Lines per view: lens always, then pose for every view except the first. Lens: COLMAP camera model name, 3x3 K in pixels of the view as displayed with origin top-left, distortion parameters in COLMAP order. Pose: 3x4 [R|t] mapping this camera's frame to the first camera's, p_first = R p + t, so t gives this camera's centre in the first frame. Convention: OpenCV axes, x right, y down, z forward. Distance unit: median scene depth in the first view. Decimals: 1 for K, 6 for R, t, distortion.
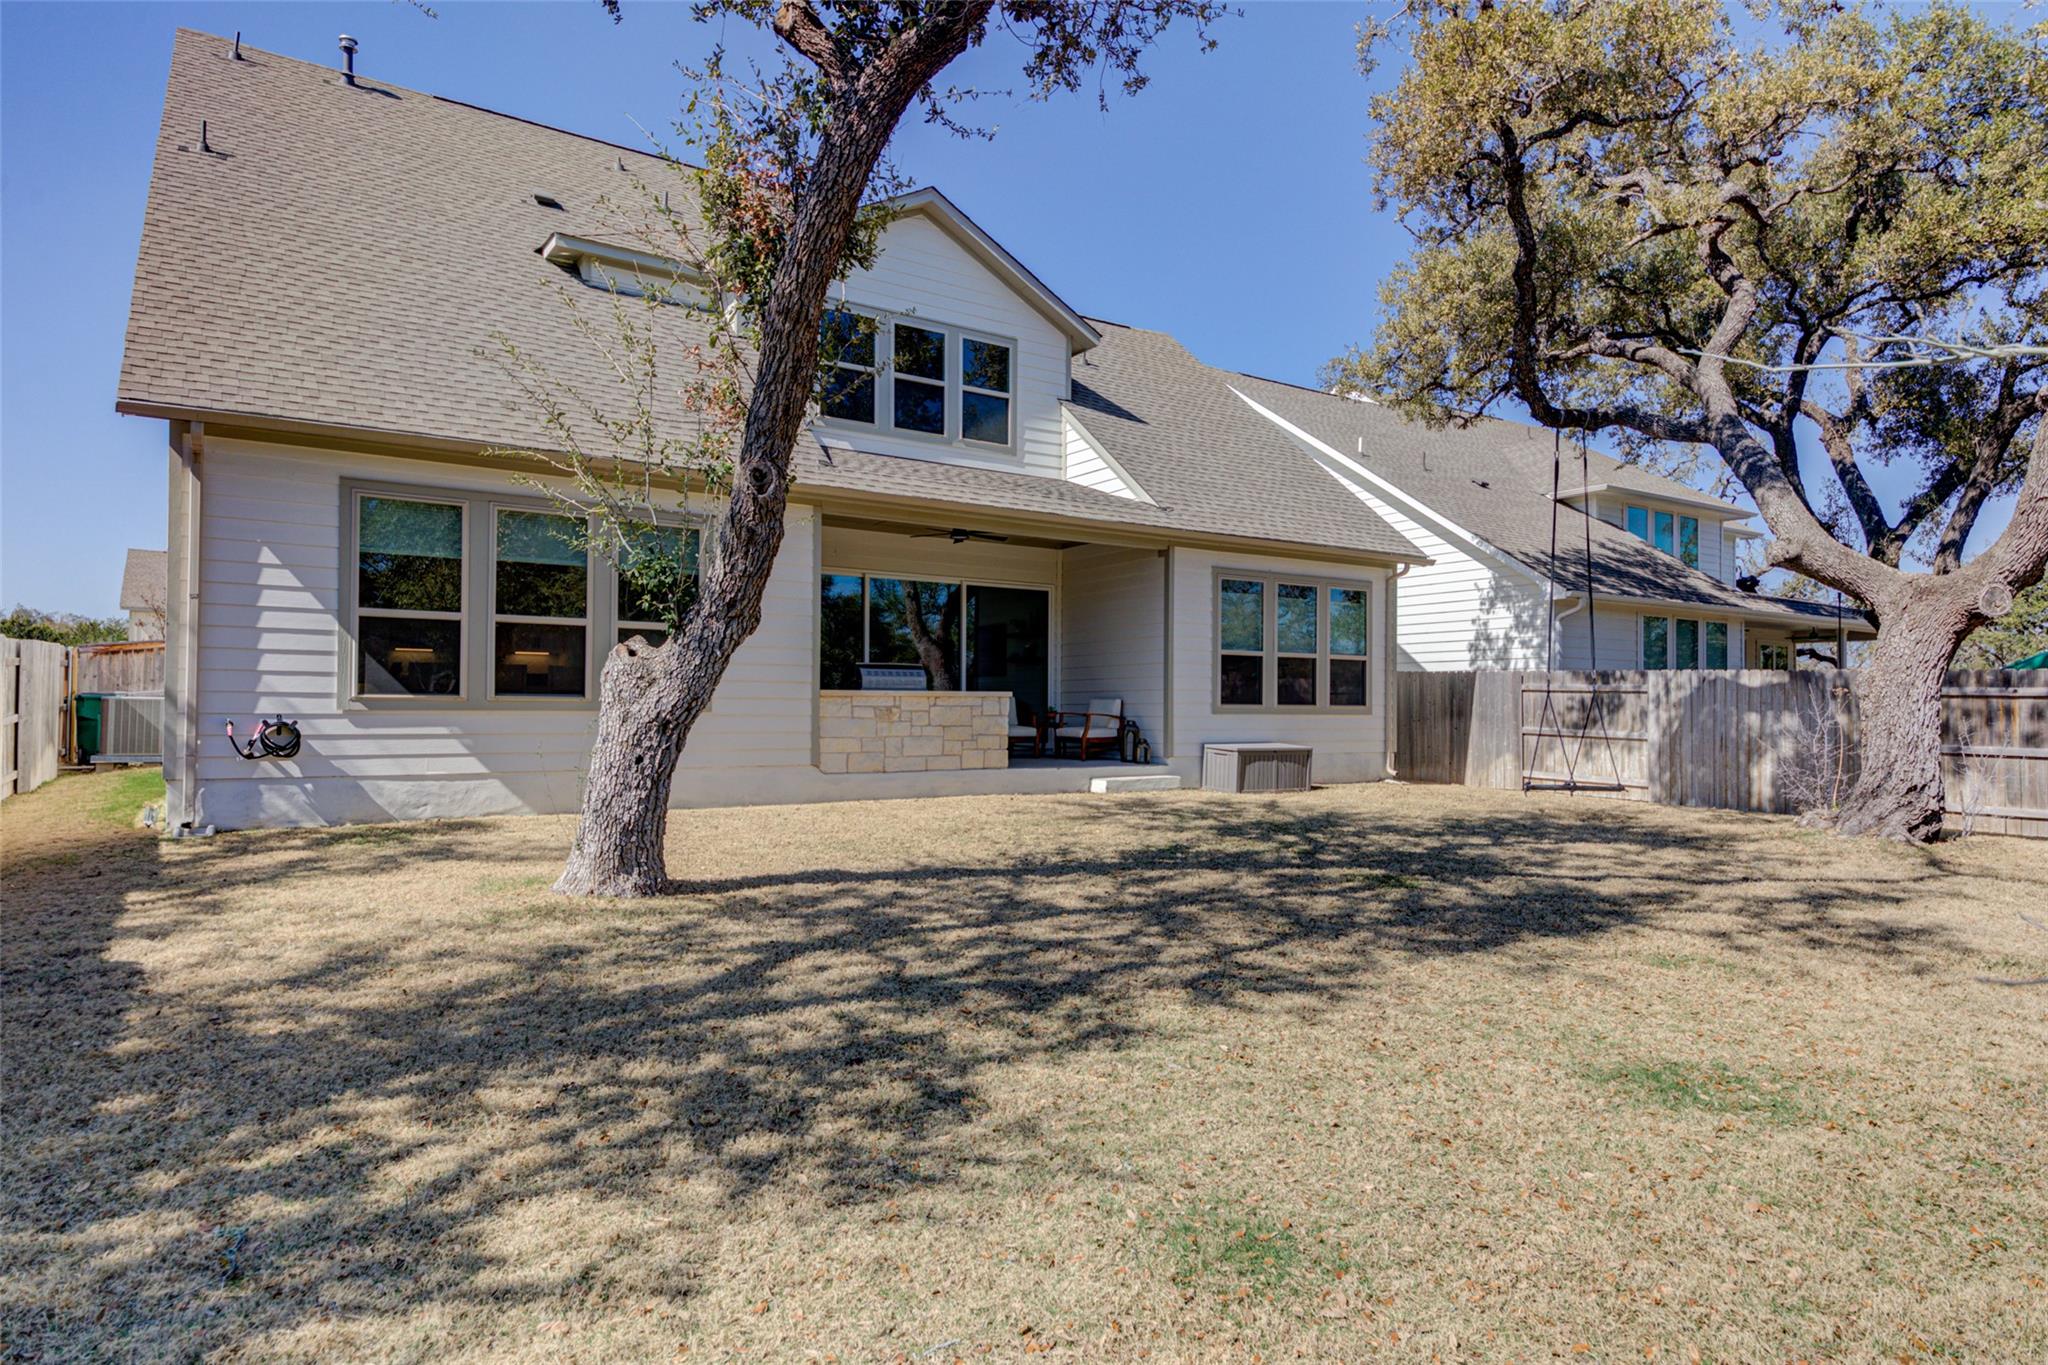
lens RADIAL K [[1211.0, 0, 1017.2], [0, 1211.0, 680.5], [0, 0, 1]] dist [0.035491, -0.001449]
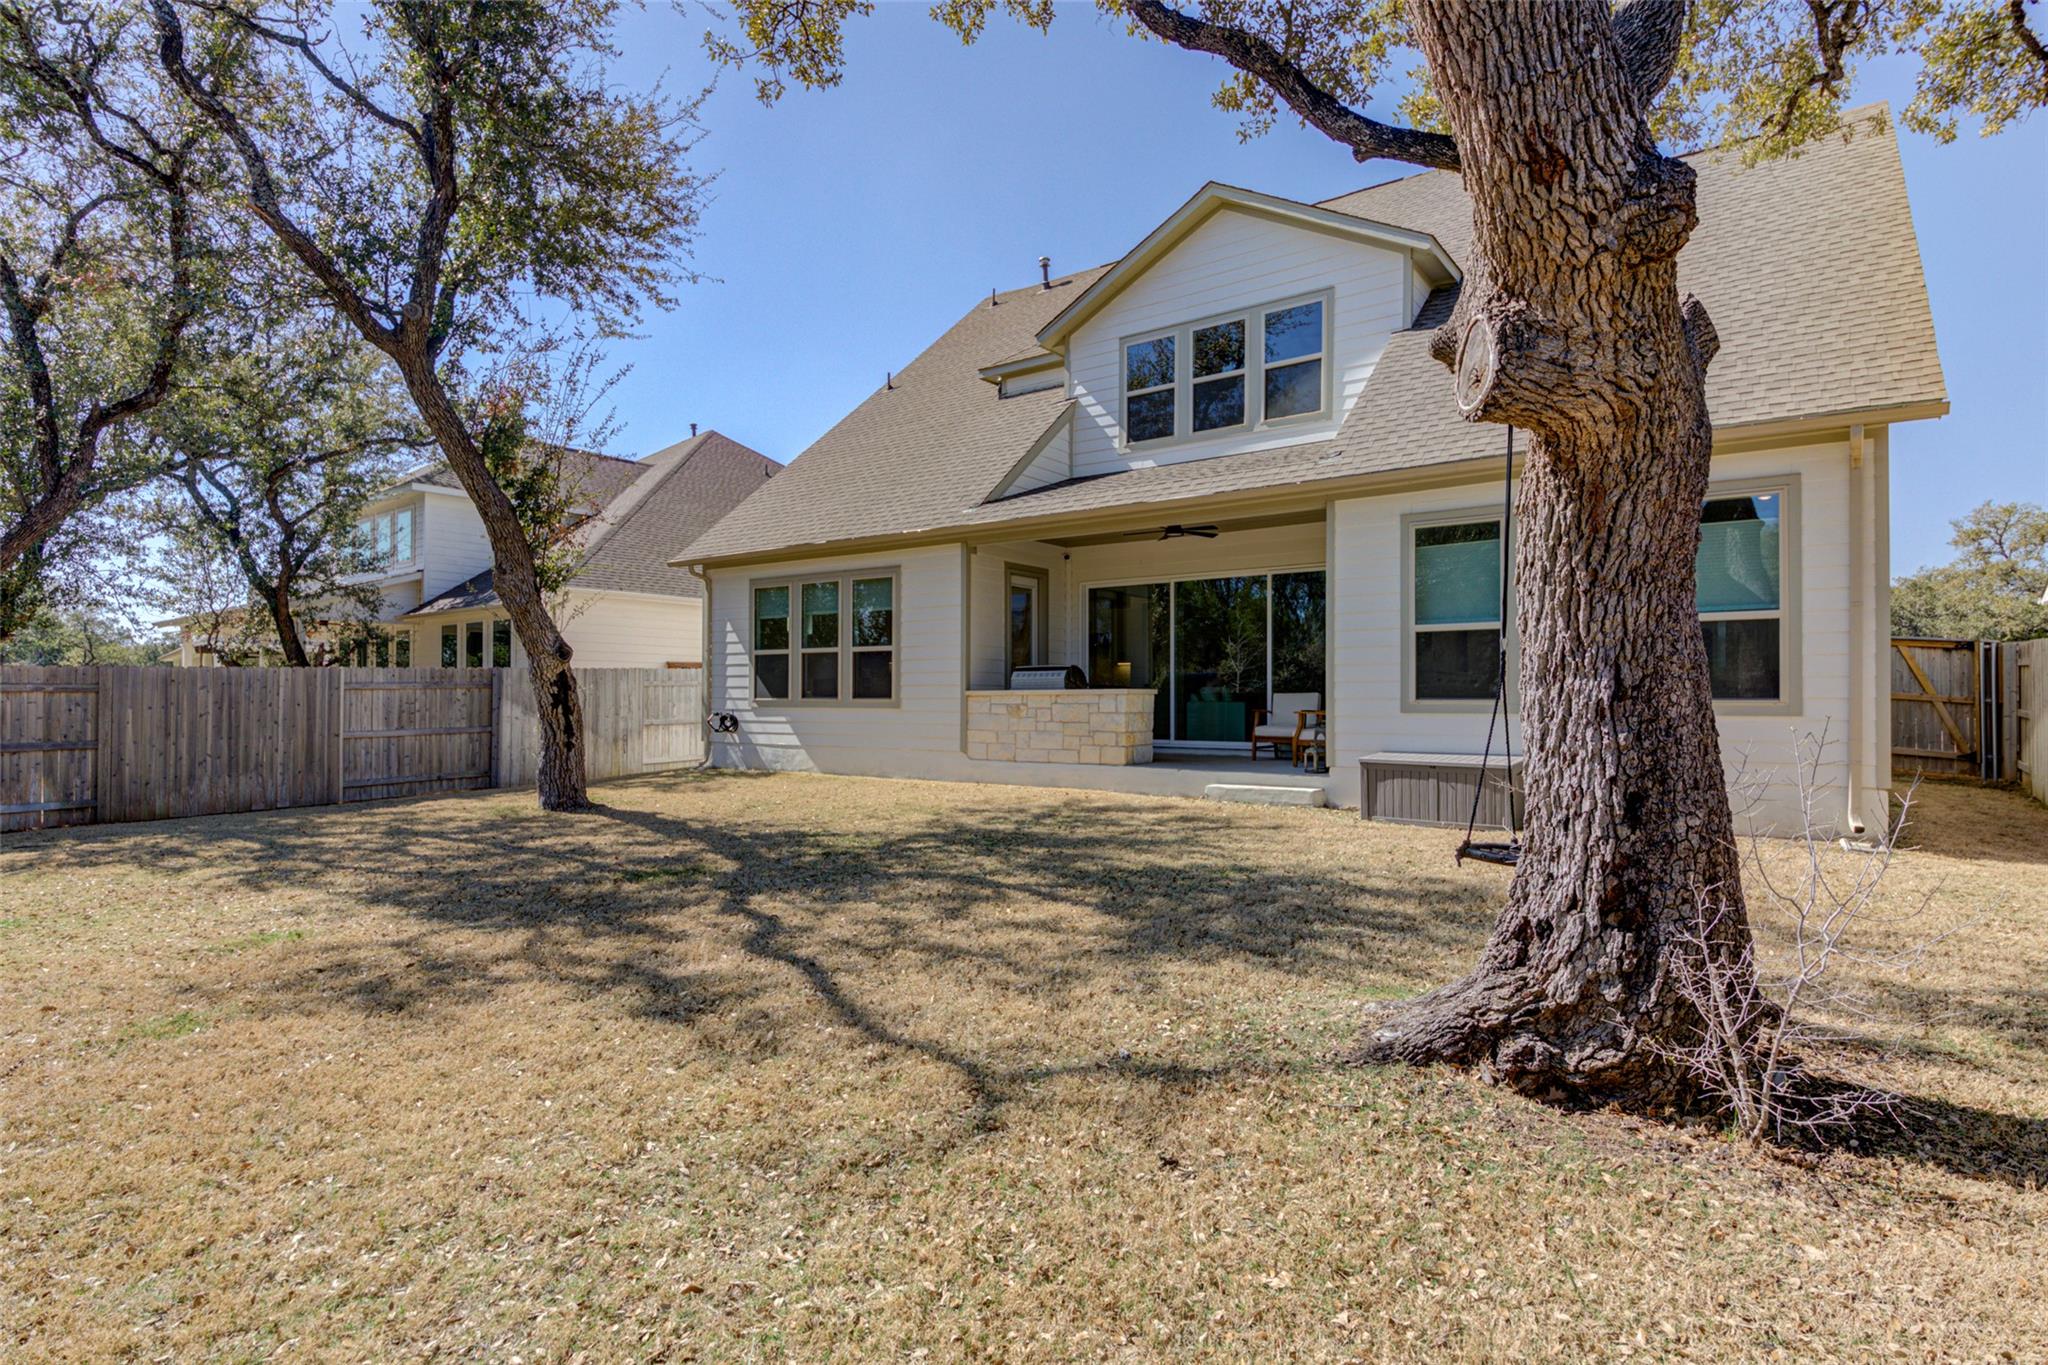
lens RADIAL K [[1096.0, 0, 1024.8], [0, 1096.0, 694.7], [0, 0, 1]] dist [0.019701, -0.000573]
pose [[0.307510, -0.012598, -0.951461, 0.715979], [0.022060, 0.999738, -0.006108, 0.015160], [0.951289, -0.019111, 0.307707, 0.559692]]
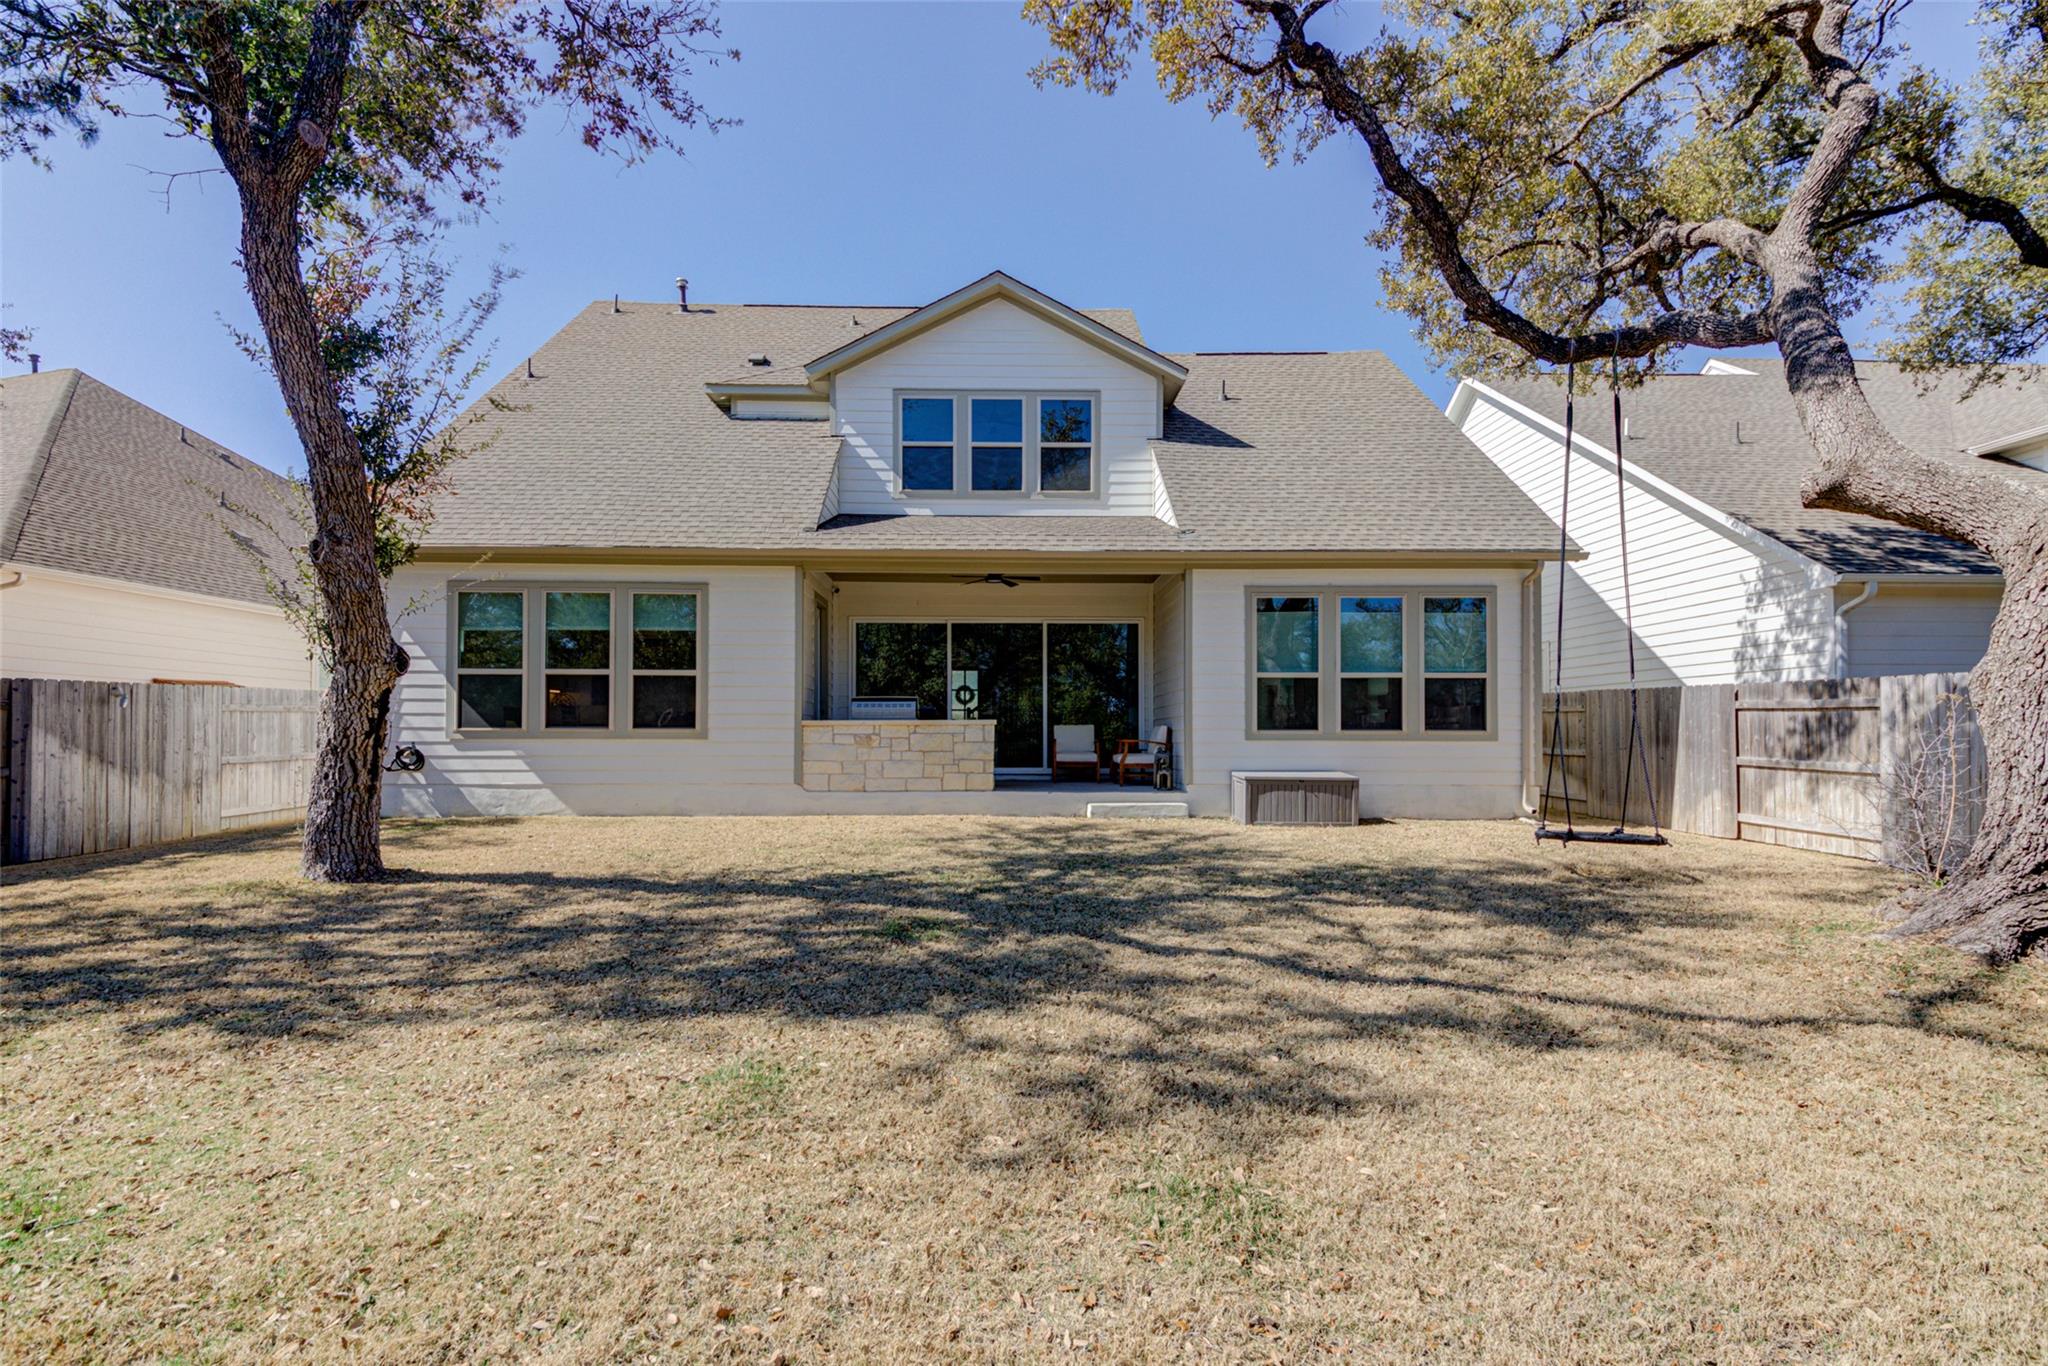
lens RADIAL K [[968.2, 0, 1023.0], [0, 968.2, 715.7], [0, 0, 1]] dist [0.023512, -0.003932]
pose [[0.831692, -0.017623, -0.554957, 0.429195], [0.016990, 0.999836, -0.006289, 0.009709], [0.554977, -0.004198, 0.831855, 0.261333]]
